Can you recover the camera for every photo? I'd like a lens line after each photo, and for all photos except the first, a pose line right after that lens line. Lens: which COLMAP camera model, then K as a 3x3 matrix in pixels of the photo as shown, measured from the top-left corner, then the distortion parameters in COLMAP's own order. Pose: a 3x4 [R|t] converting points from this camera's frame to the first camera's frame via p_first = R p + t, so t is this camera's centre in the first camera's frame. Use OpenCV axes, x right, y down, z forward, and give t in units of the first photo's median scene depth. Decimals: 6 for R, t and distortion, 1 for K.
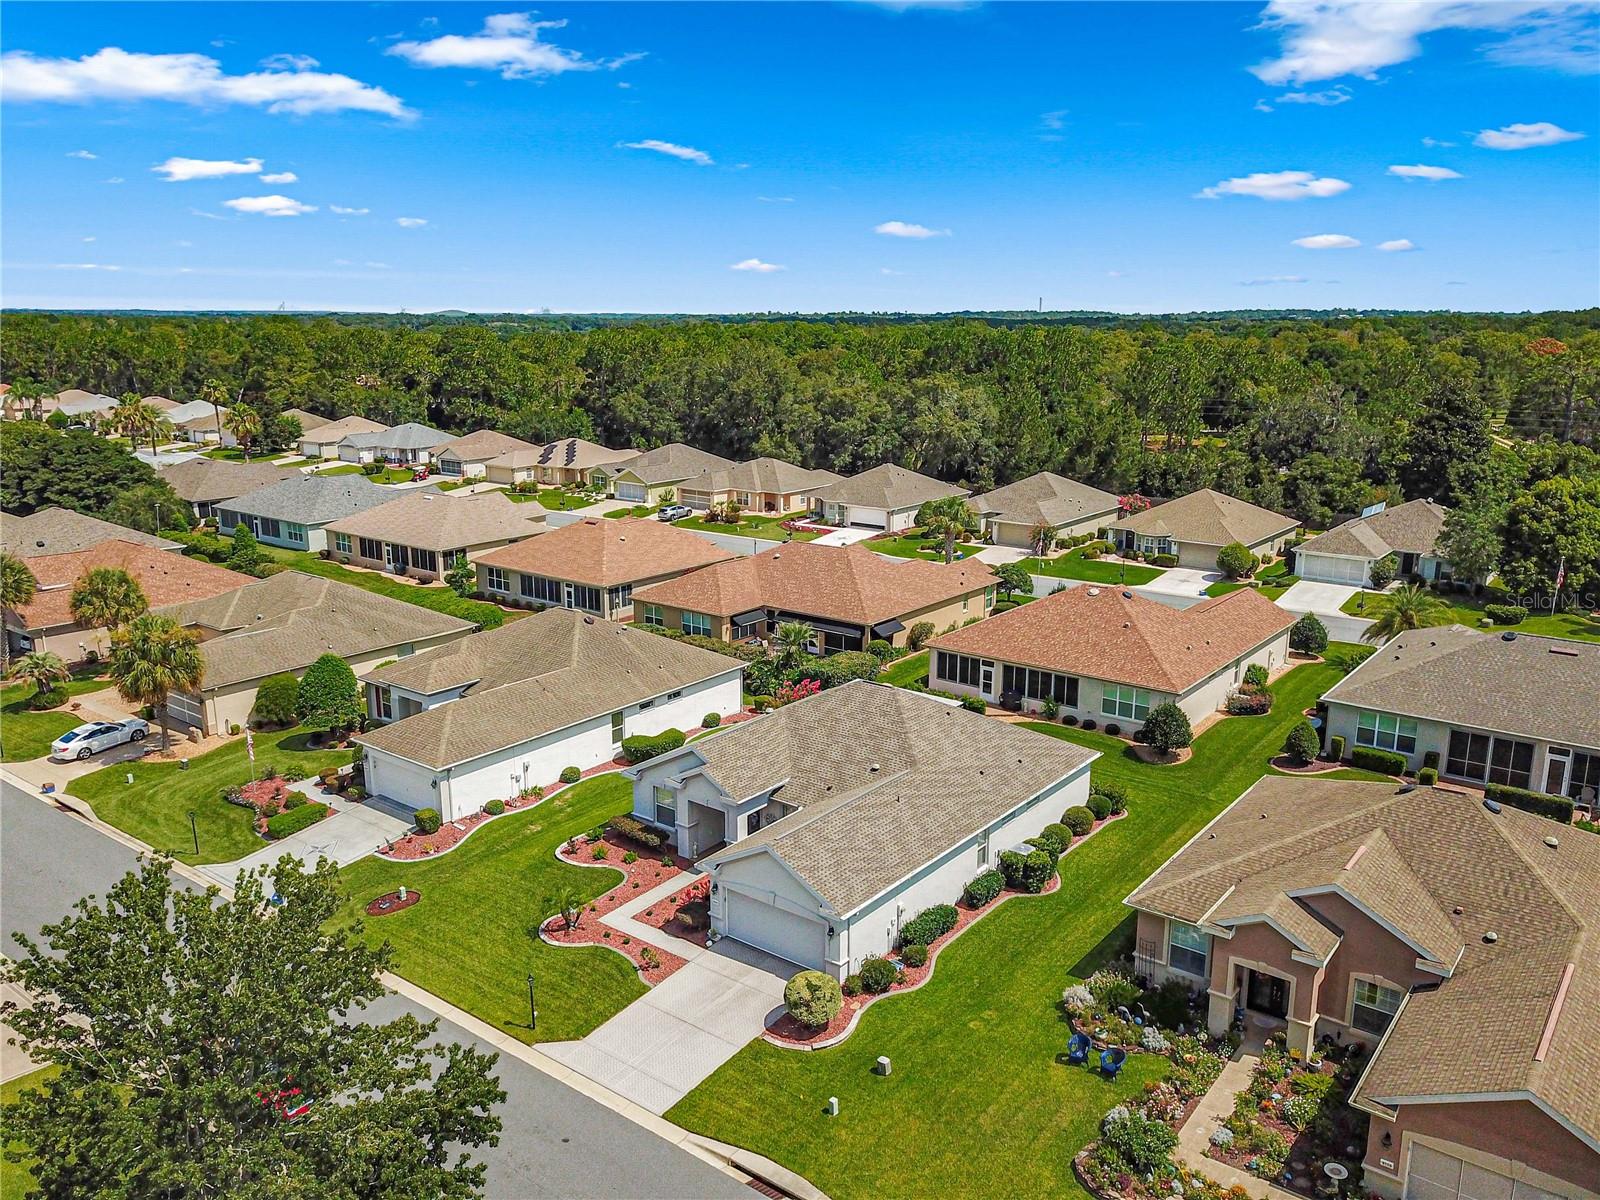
lens RADIAL K [[1224.4, 0, 793.5], [0, 1224.4, 604.2], [0, 0, 1]] dist [0.038721, -0.008486]
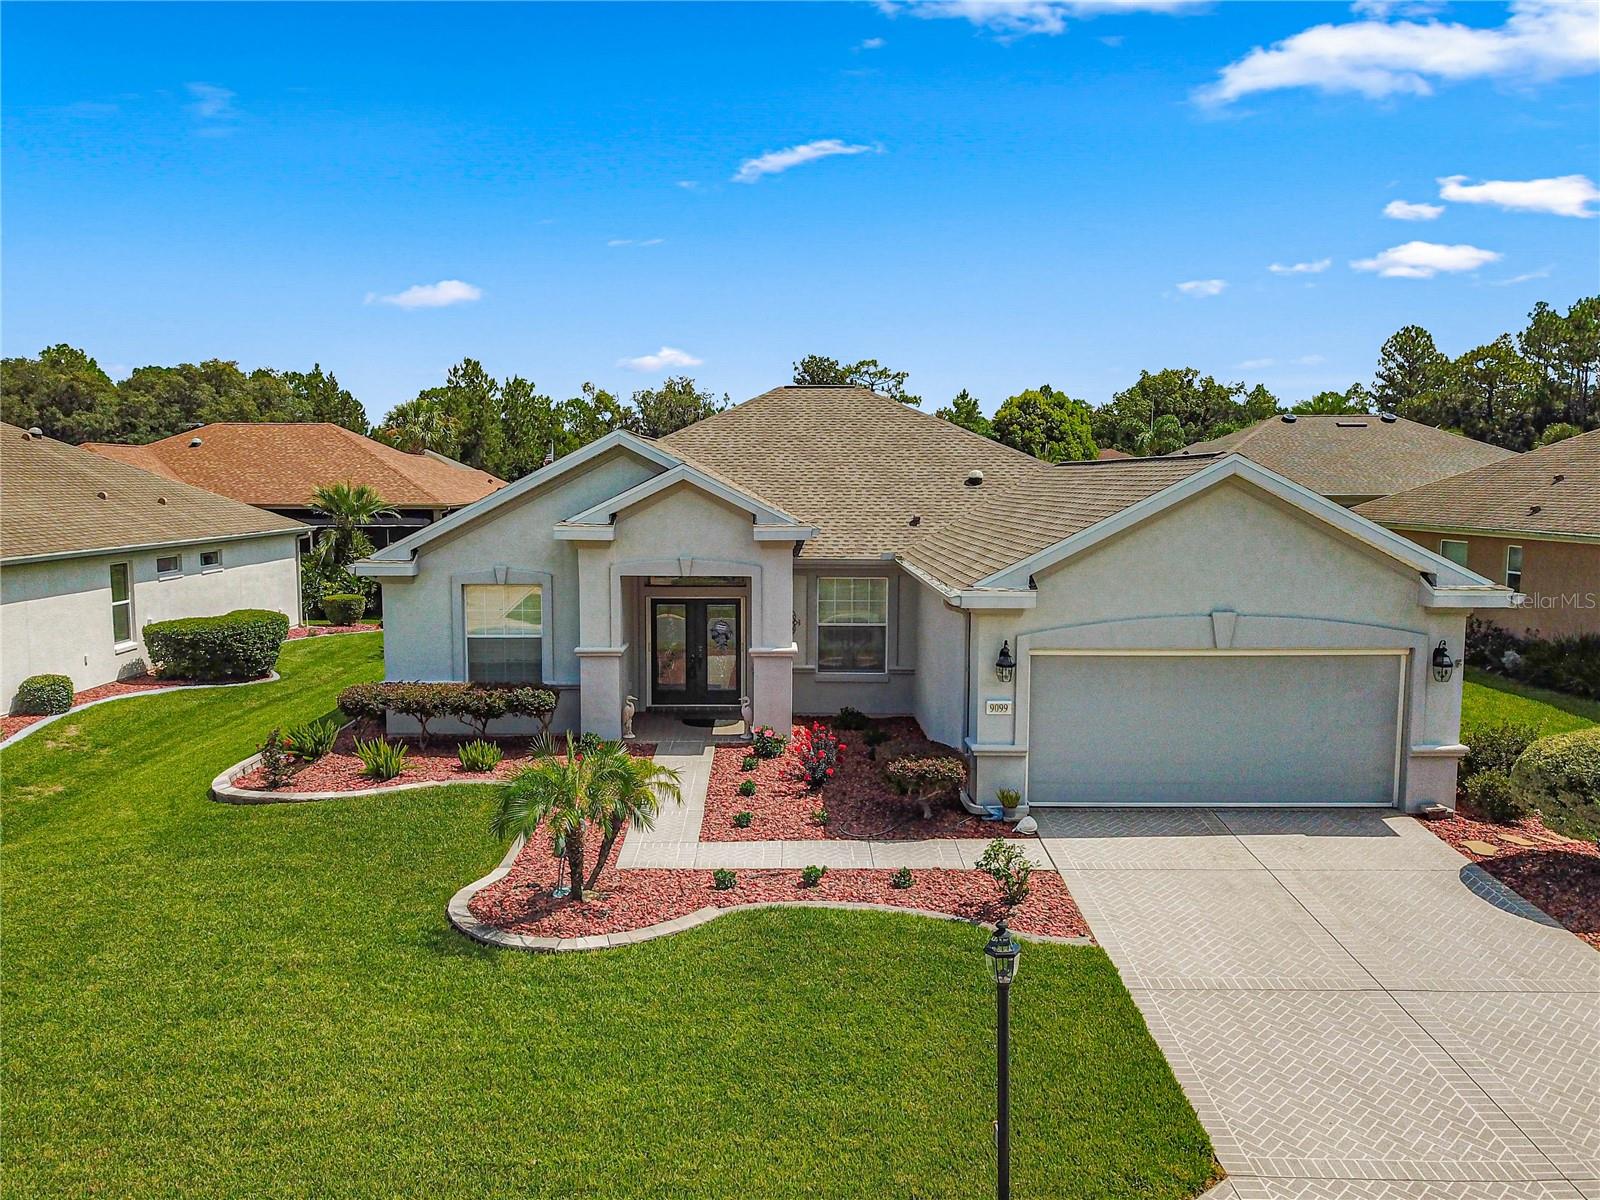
lens RADIAL K [[1250.1, 0, 765.3], [0, 1250.1, 604.5], [0, 0, 1]] dist [0.032408, 0.000080]
pose [[0.787975, -0.064350, 0.612335, -0.205882], [0.144476, 0.986081, -0.082290, 0.147948], [-0.598517, 0.153310, 0.786304, 0.483525]]
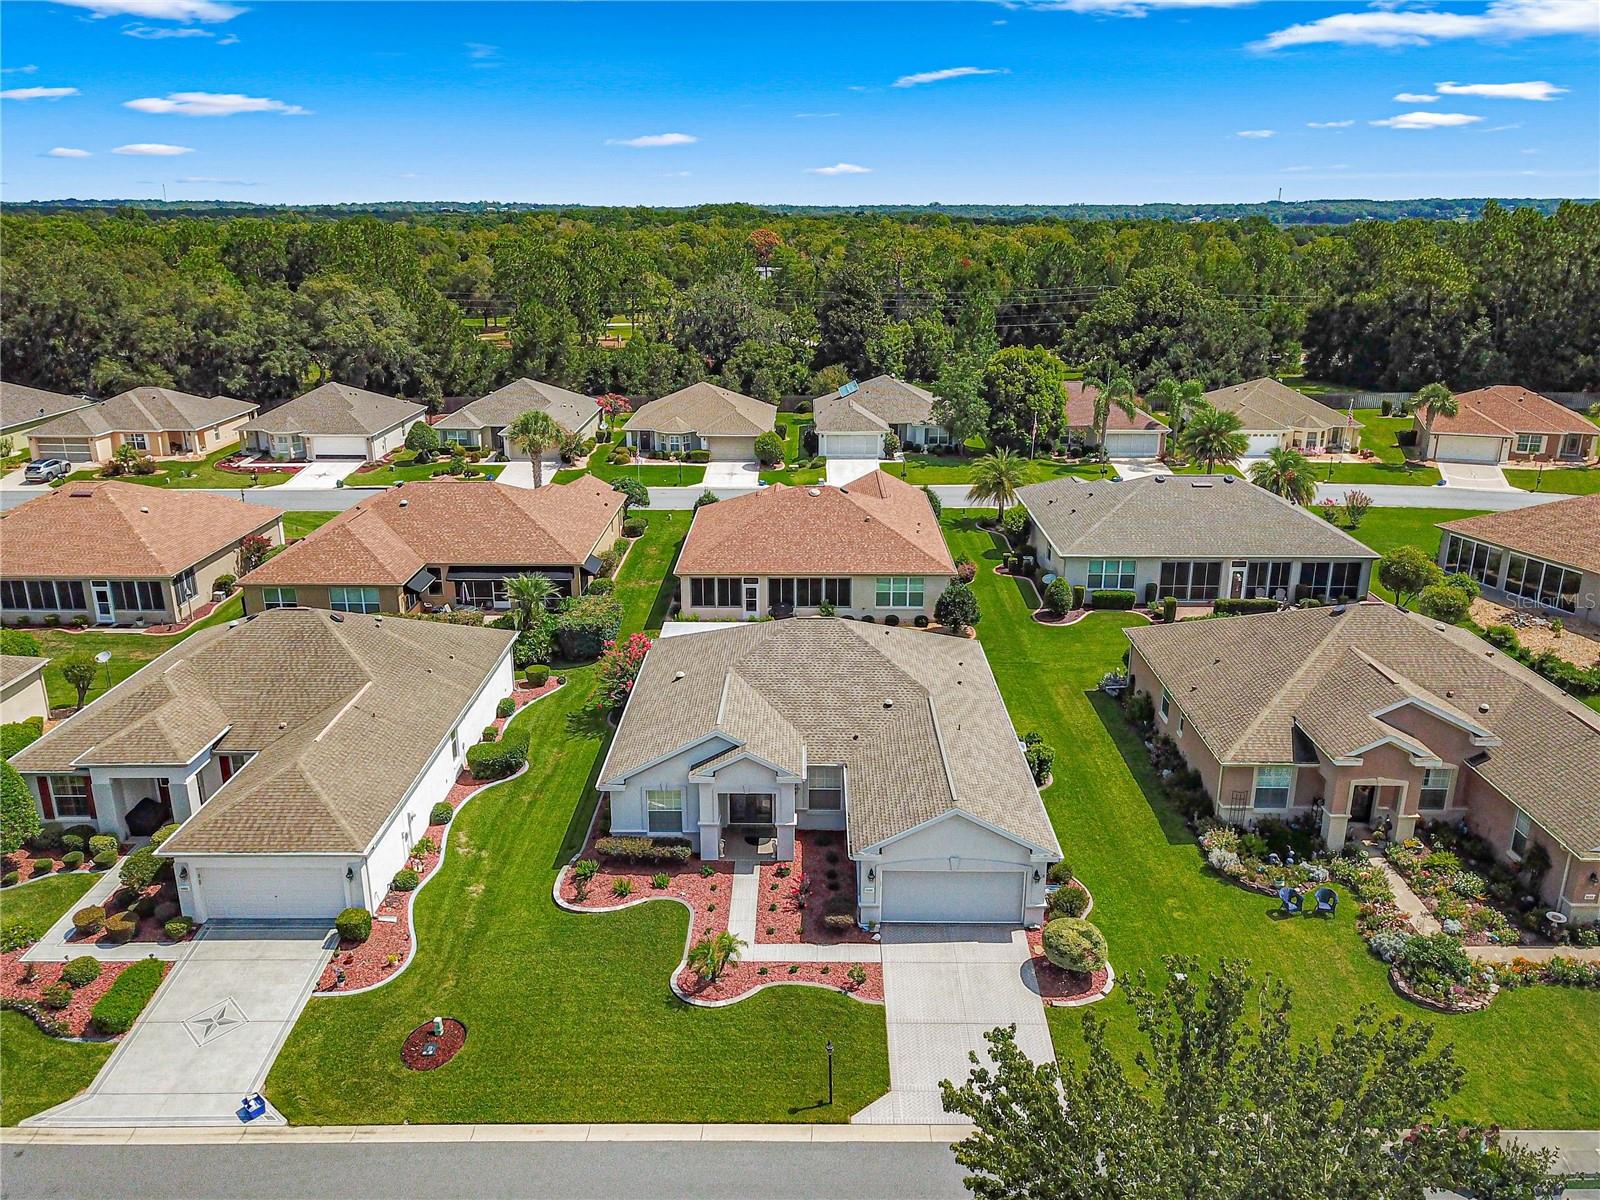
lens RADIAL K [[1224.4, 0, 793.5], [0, 1224.4, 604.2], [0, 0, 1]] dist [0.038721, -0.008486]
pose [[0.794736, -0.189488, 0.576619, -0.365085], [0.141629, 0.981688, 0.127399, -0.049940], [-0.590200, -0.019582, 0.807019, 0.206713]]
